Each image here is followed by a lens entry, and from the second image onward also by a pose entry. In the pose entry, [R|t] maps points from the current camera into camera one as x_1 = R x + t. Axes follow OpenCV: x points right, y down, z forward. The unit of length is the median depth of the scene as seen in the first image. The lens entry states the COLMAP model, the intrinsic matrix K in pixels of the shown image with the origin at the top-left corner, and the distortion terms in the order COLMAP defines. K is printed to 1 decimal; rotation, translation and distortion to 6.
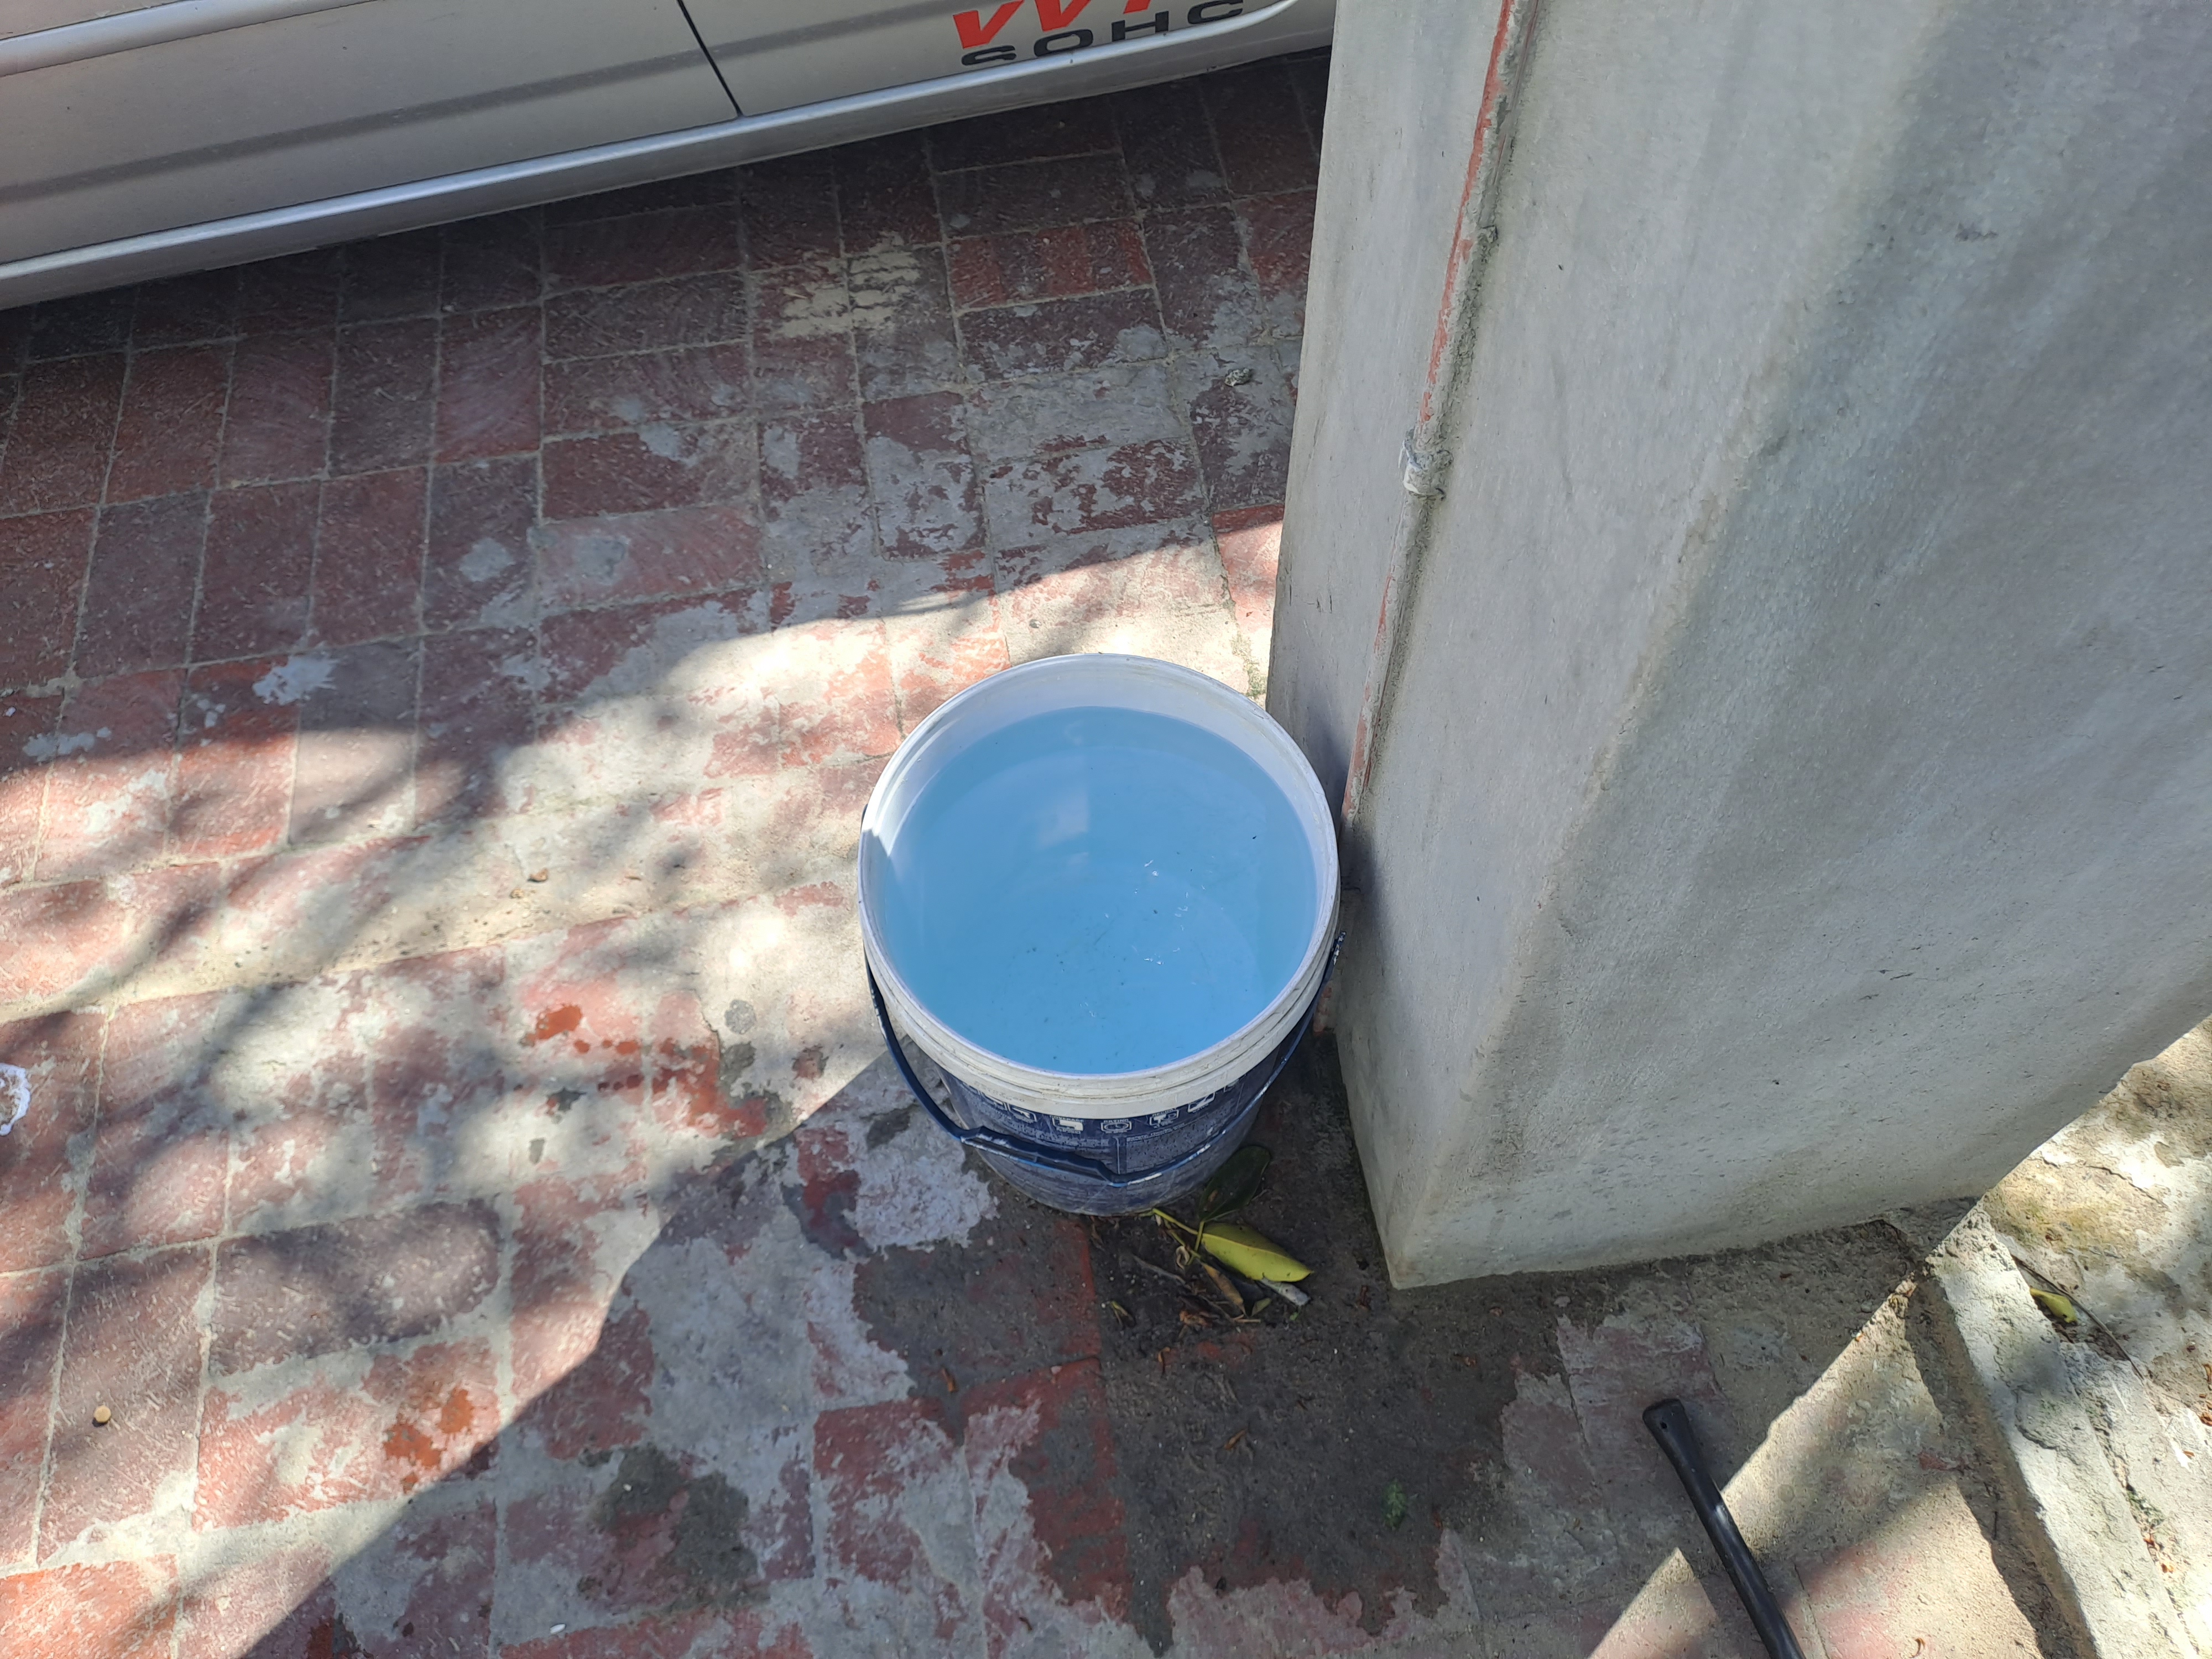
lens RADIAL K [[1600.3, 0, 1209.9], [0, 1600.3, 830.0], [0, 0, 1]] dist [-0.000715, -0.001923]
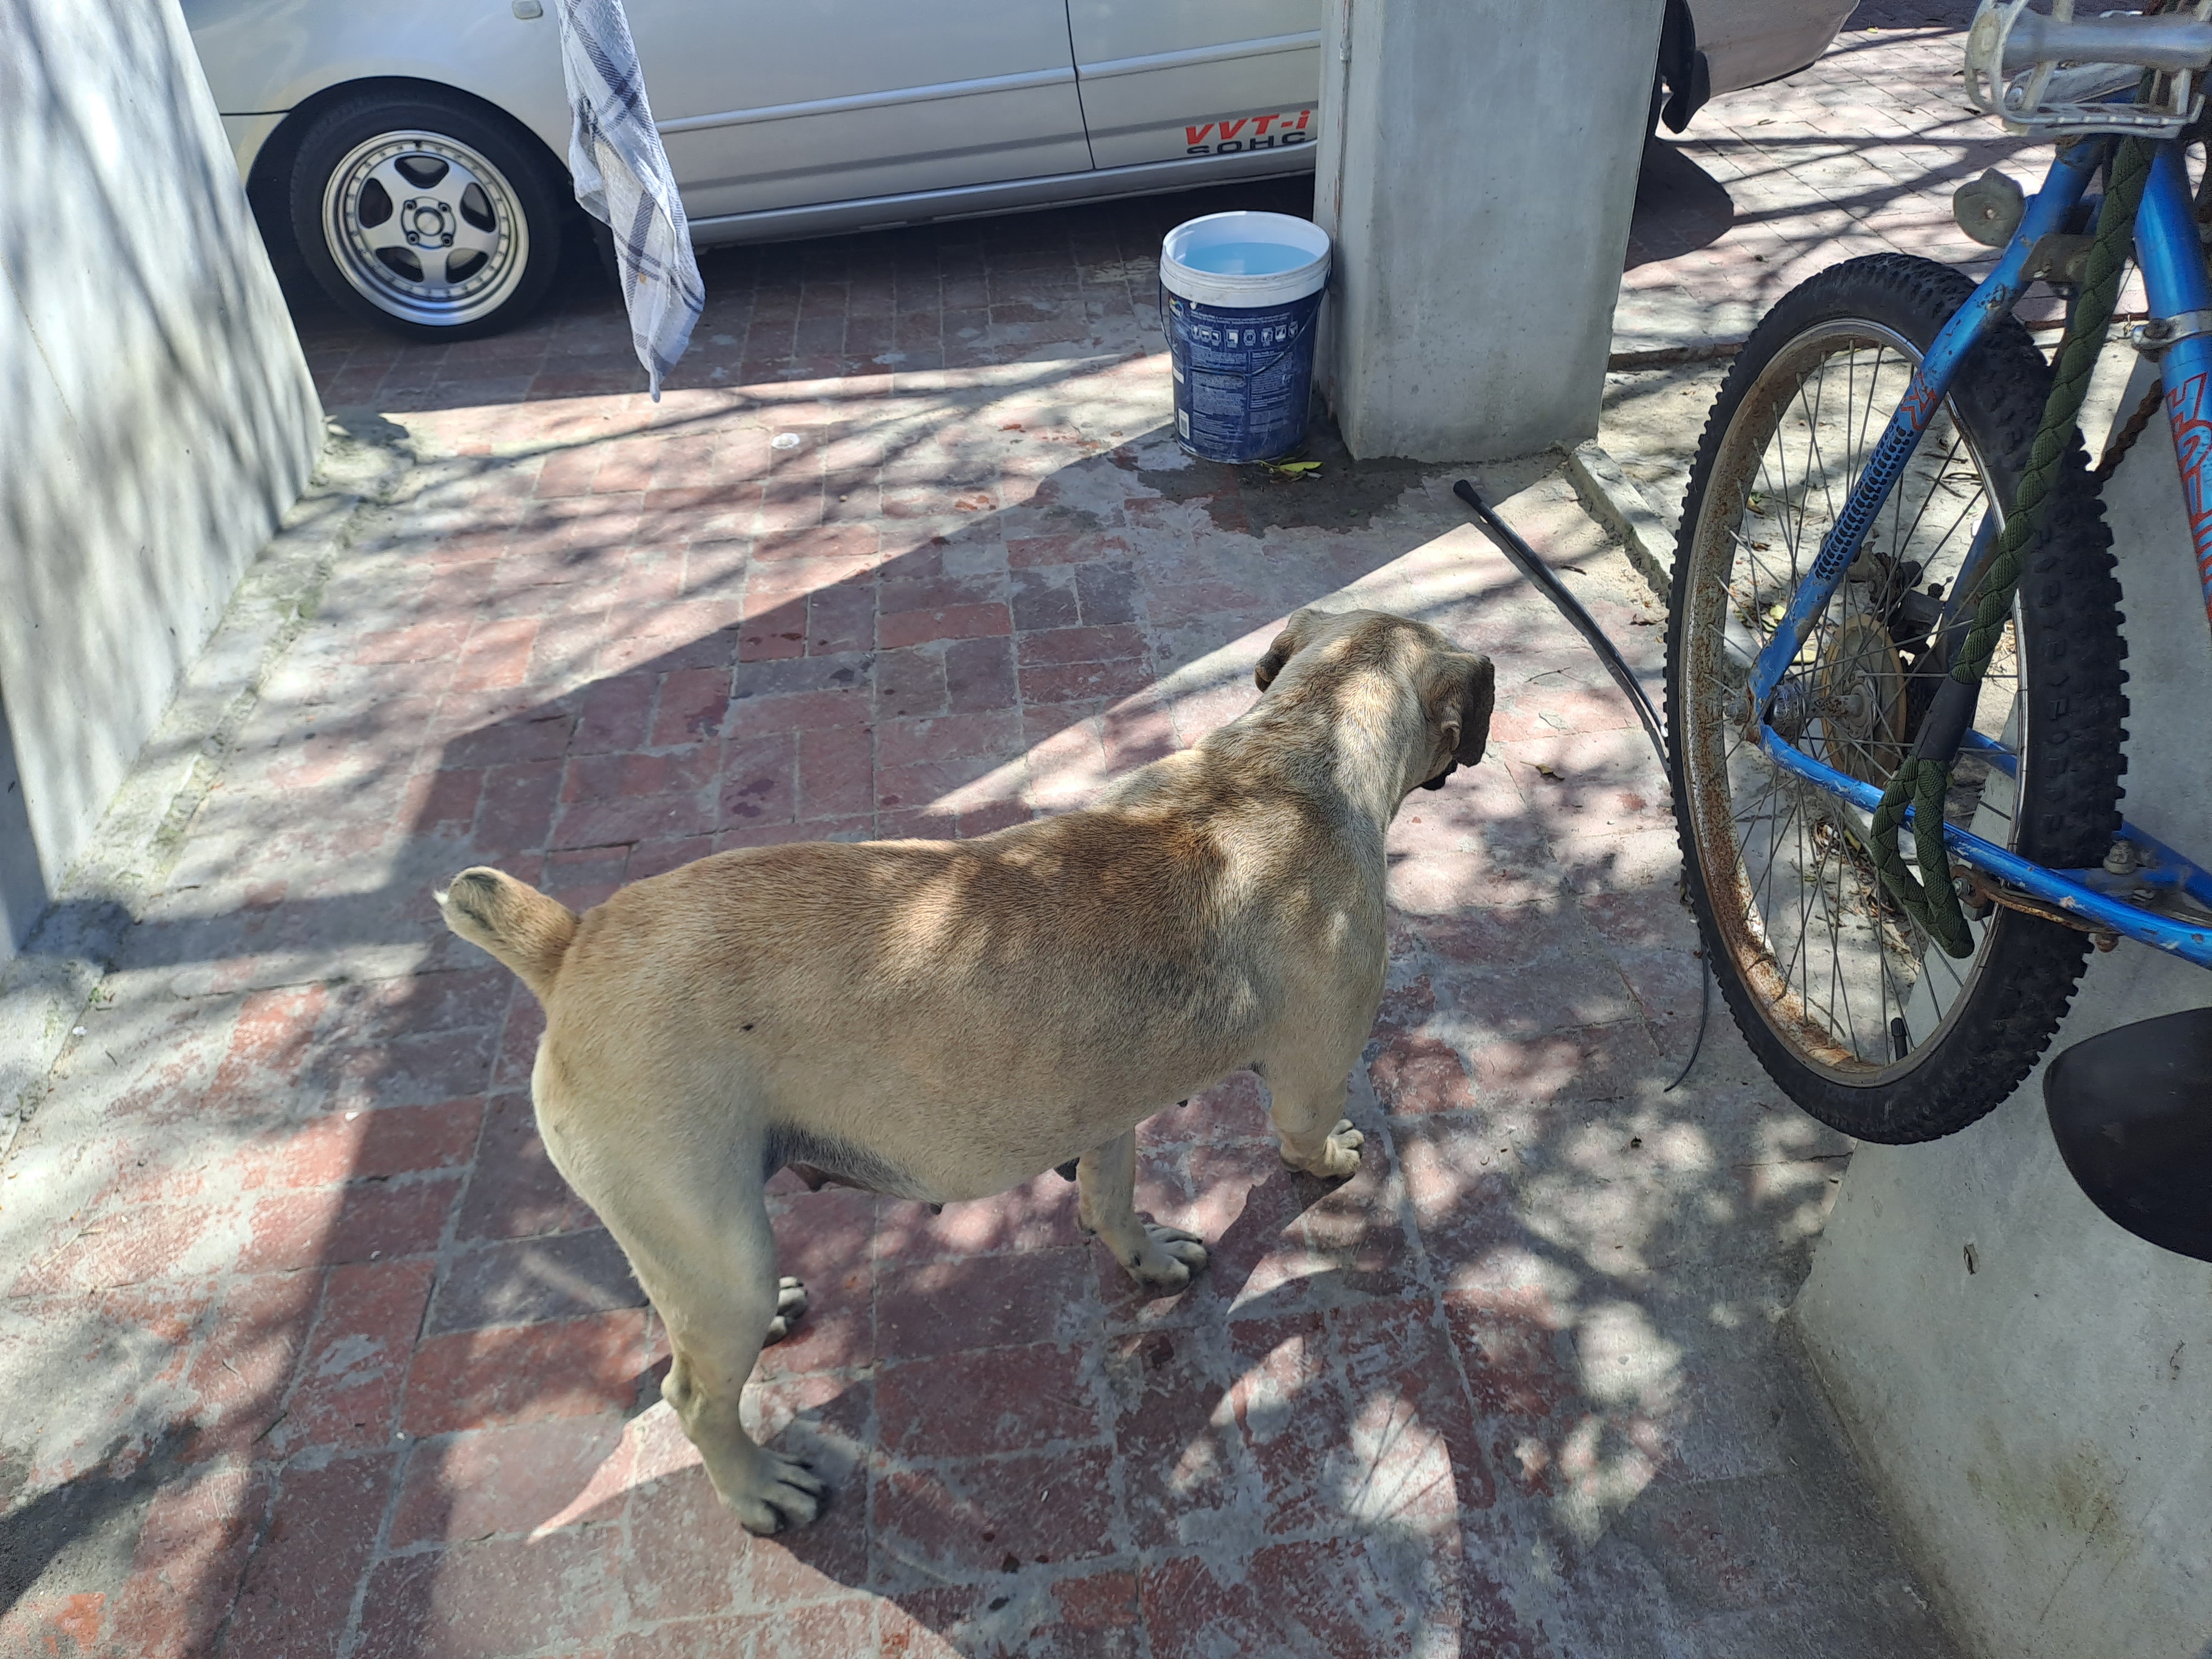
lens RADIAL K [[1643.1, 0, 1172.7], [0, 1643.1, 829.9], [0, 0, 1]] dist [0.068227, -0.001215]
pose [[0.997539, 0.020918, -0.066917, 0.013678], [-0.044649, 0.925419, -0.376305, 1.718859], [0.054055, 0.378367, 0.924076, -1.130489]]
